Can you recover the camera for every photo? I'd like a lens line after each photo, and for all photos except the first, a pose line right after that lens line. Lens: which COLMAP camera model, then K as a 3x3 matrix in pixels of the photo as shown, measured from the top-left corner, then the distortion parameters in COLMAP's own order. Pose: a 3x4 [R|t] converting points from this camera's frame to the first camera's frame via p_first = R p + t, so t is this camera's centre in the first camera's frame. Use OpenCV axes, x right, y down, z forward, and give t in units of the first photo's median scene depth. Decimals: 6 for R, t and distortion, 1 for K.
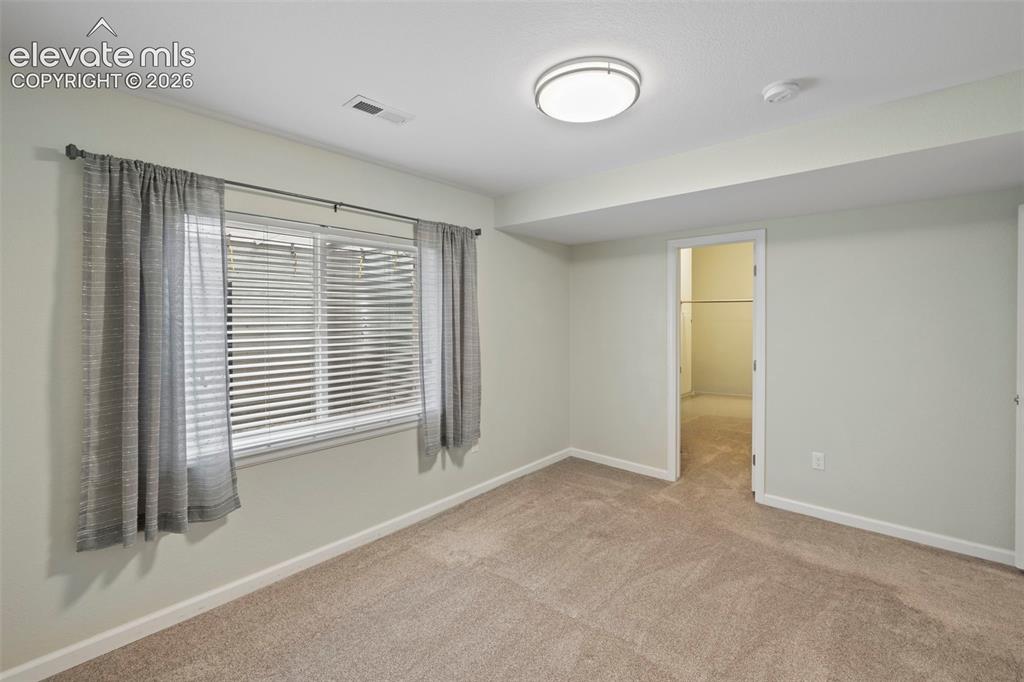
lens RADIAL K [[440.0, 0, 508.1], [0, 440.0, 320.7], [0, 0, 1]] dist [-0.001462, -0.000172]
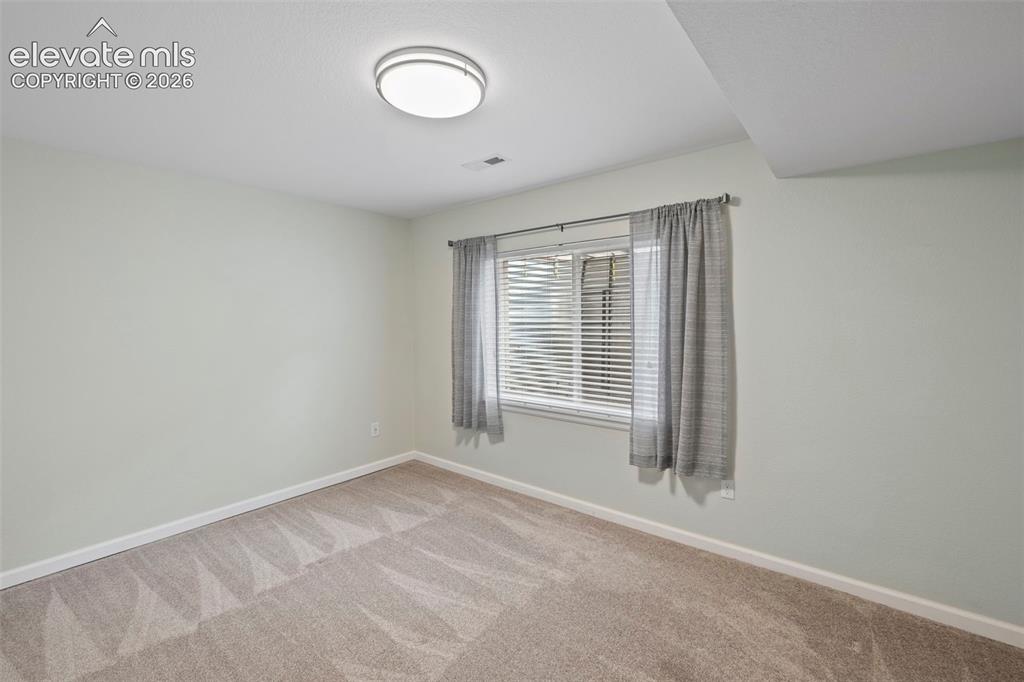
lens RADIAL K [[436.0, 0, 512.8], [0, 436.0, 335.6], [0, 0, 1]] dist [-0.000992, -0.000217]
pose [[0.048763, 0.049310, -0.997592, 0.731846], [0.006348, 0.998745, 0.049678, -0.016310], [0.998790, -0.008755, 0.048389, 0.707746]]
